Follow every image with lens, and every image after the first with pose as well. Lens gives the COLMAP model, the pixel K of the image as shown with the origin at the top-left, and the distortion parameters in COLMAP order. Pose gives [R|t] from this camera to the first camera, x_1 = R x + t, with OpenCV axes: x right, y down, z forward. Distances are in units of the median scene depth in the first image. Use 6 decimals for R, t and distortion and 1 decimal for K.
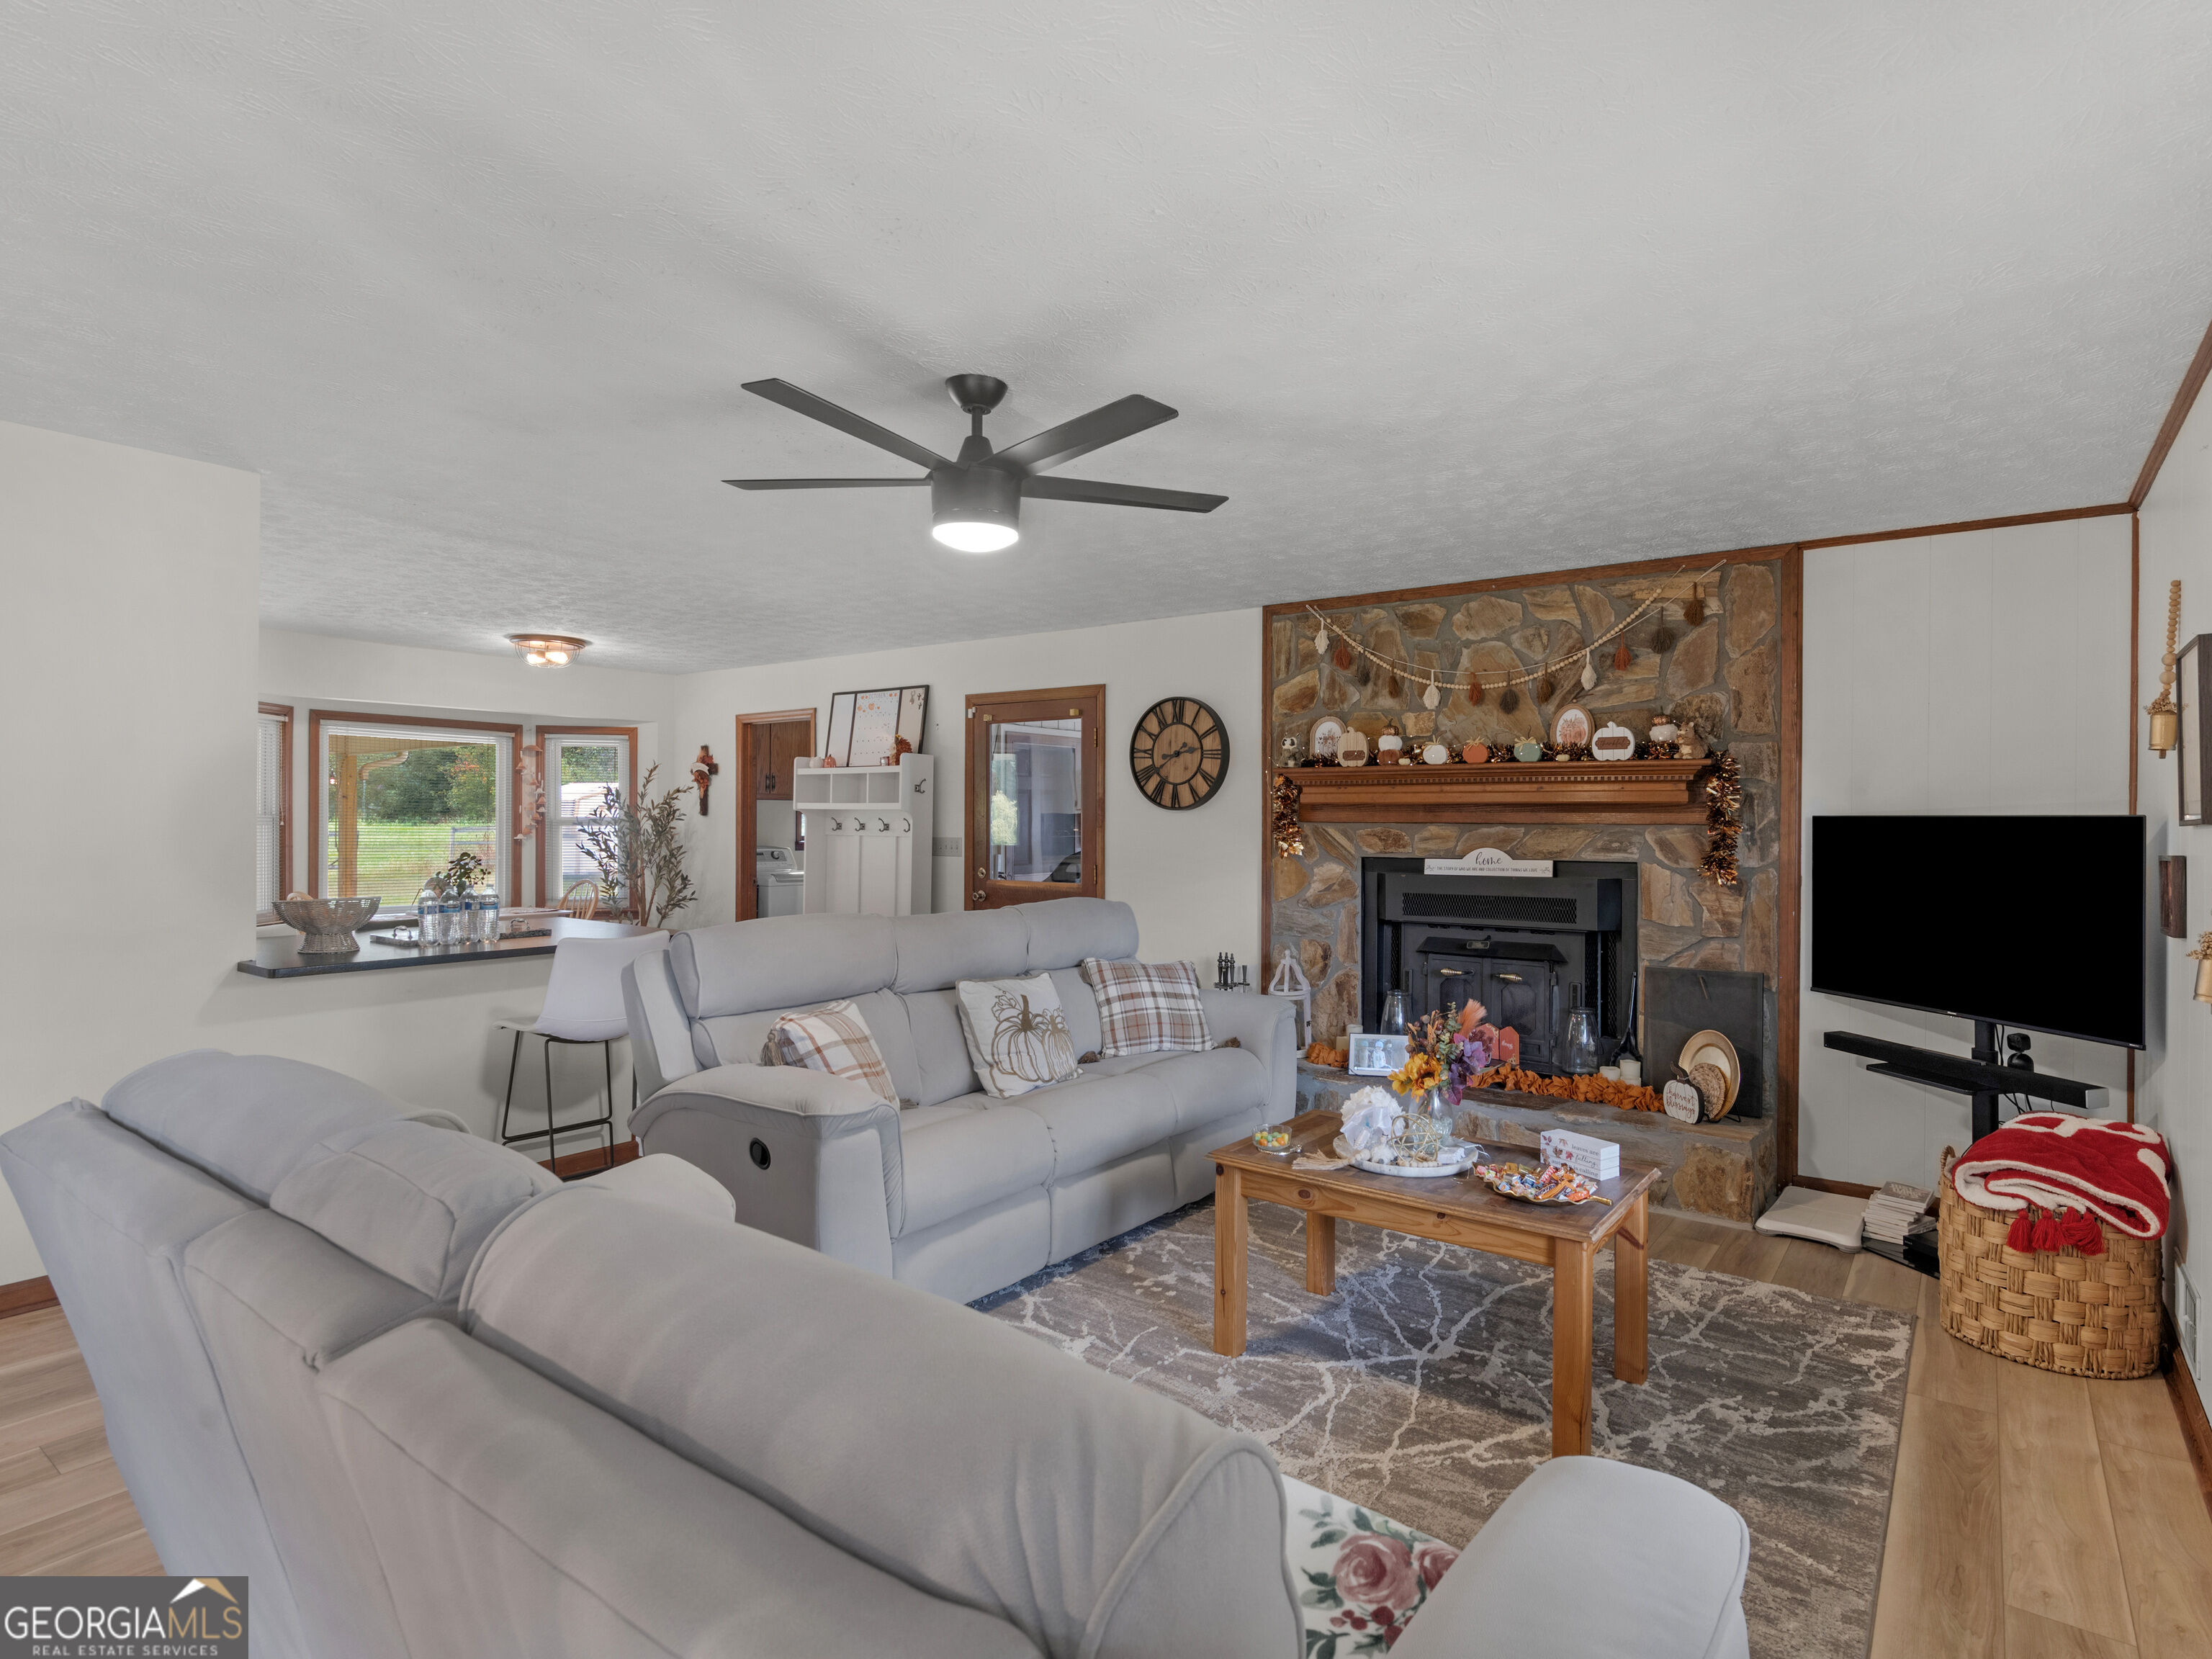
lens RADIAL K [[1164.1, 0, 1083.7], [0, 1164.1, 825.1], [0, 0, 1]] dist [0.004642, -0.000202]
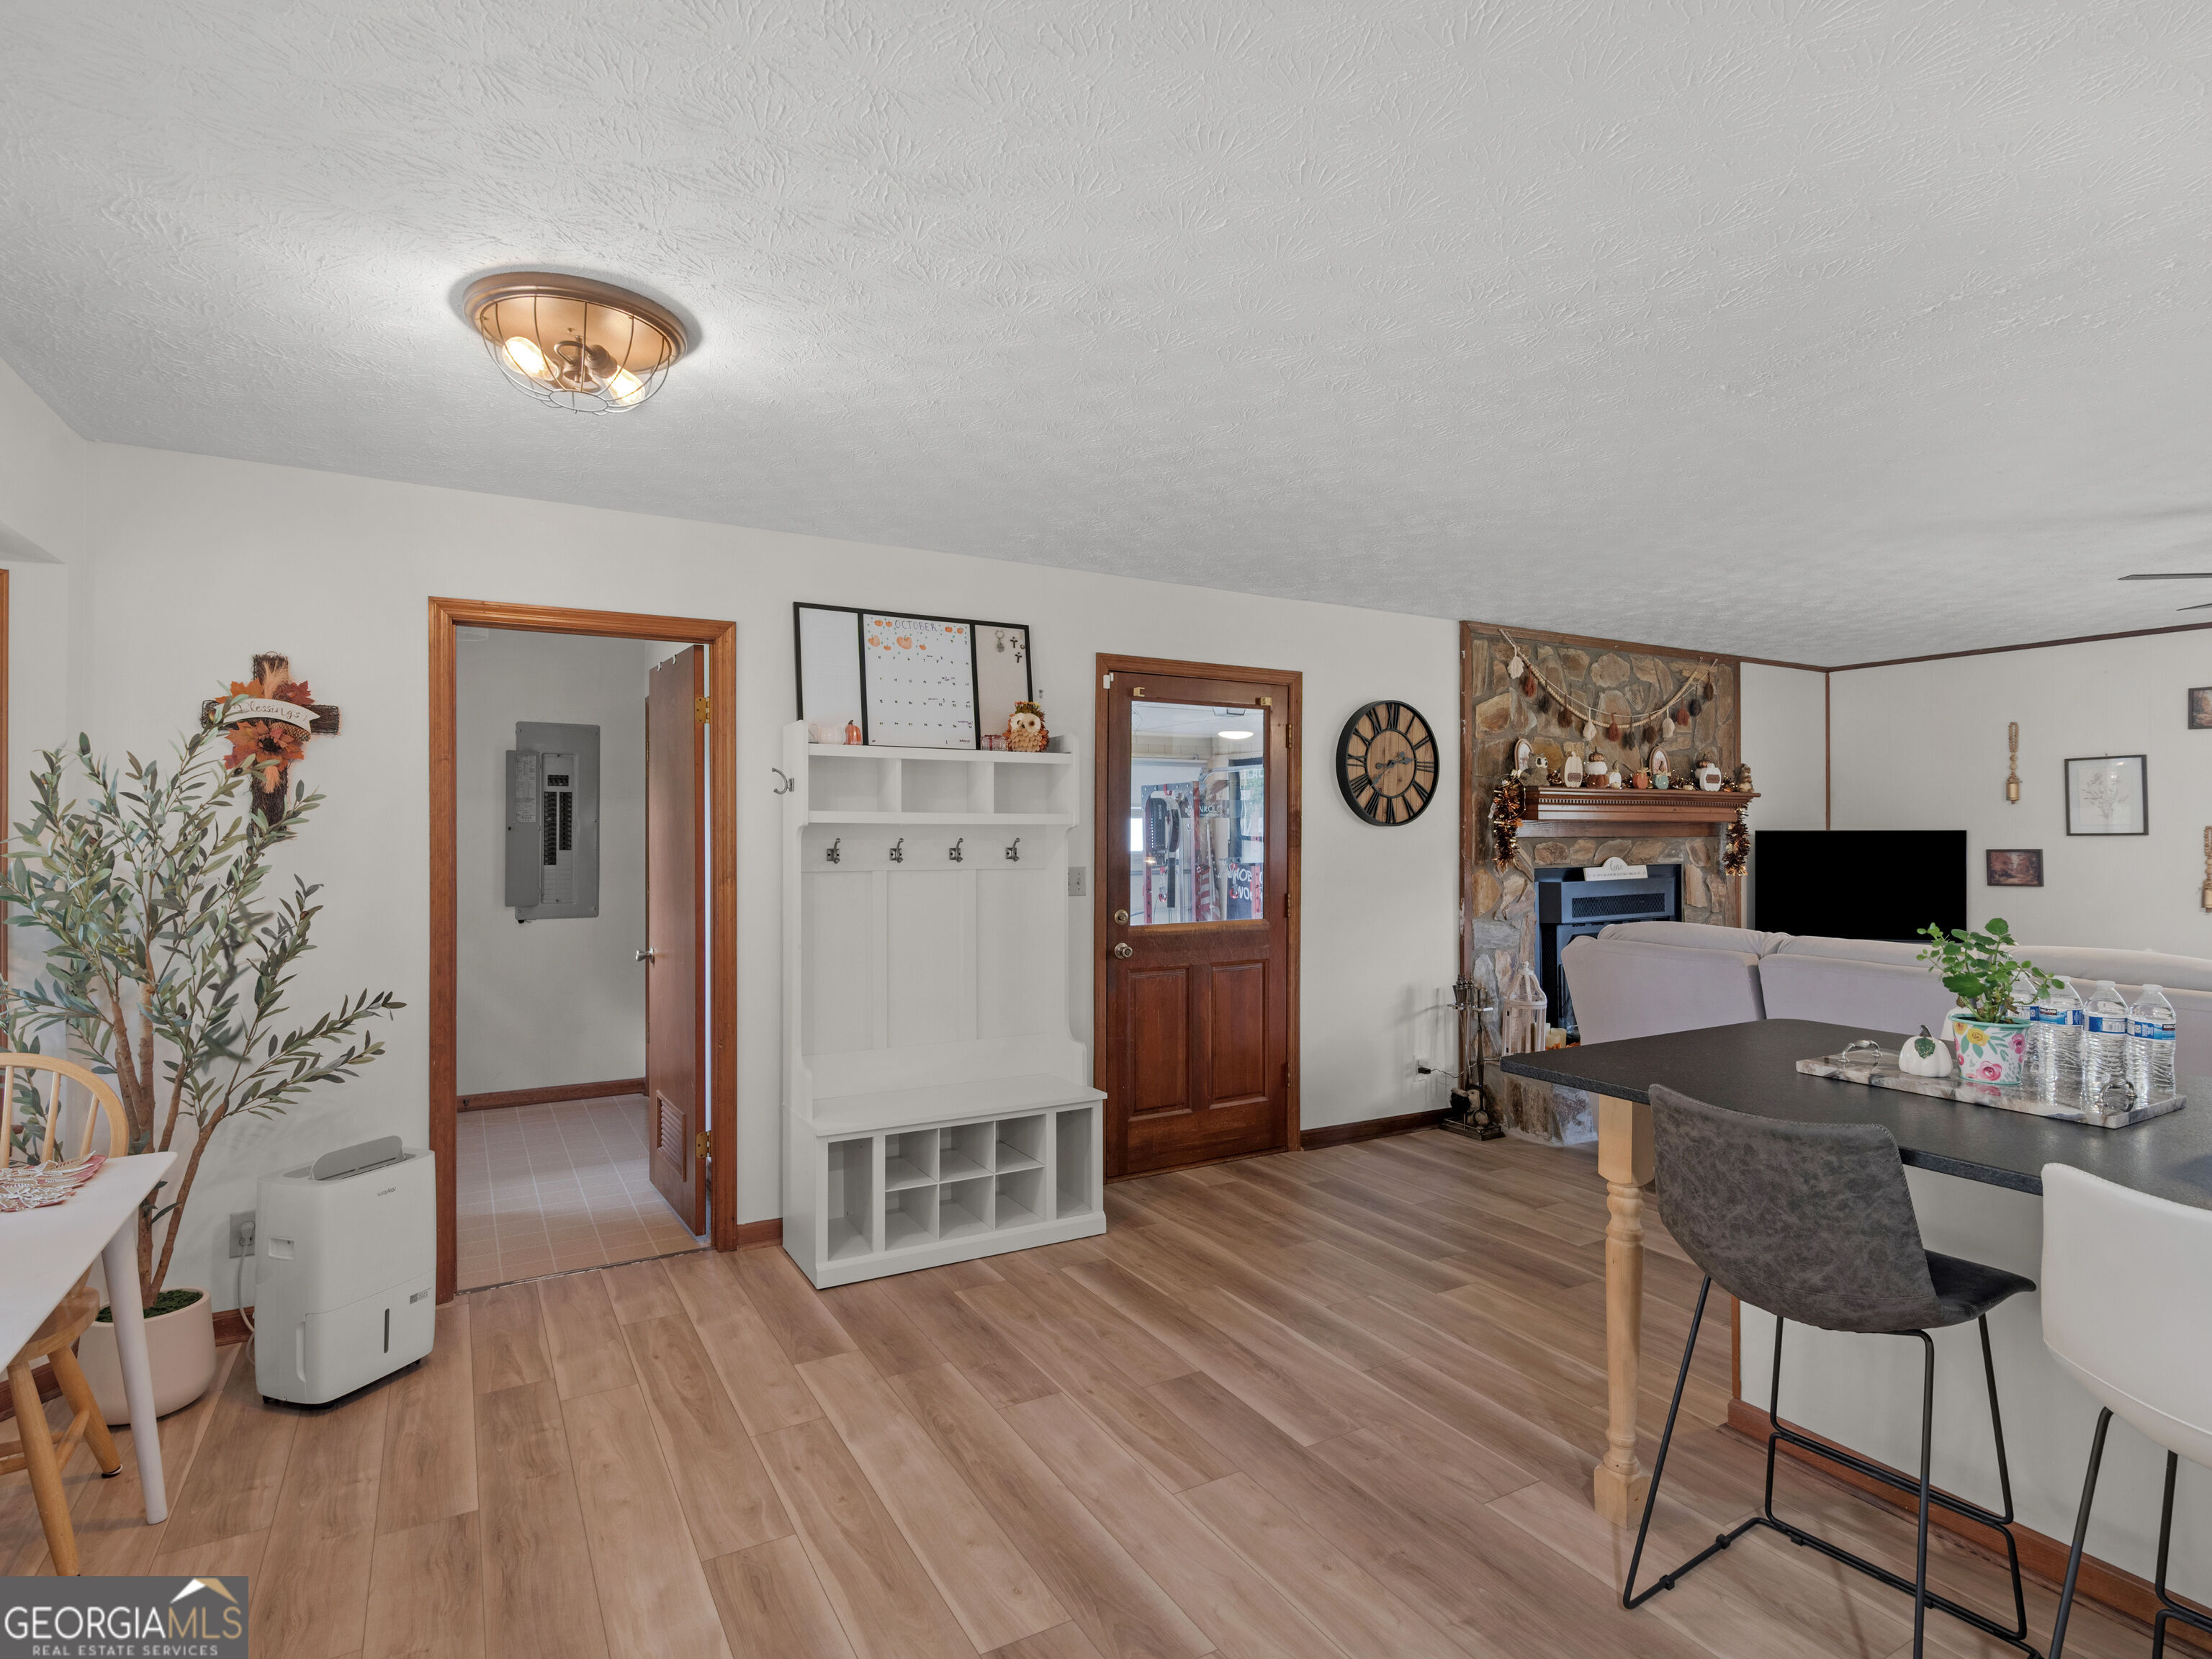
lens RADIAL K [[1164.1, 0, 1166.6], [0, 1164.1, 829.5], [0, 0, 1]] dist [0.004642, -0.000202]
pose [[0.365219, -0.006232, 0.930901, -0.672588], [0.006267, 0.999971, 0.004236, -0.012417], [-0.930900, 0.004286, 0.365248, 0.681342]]
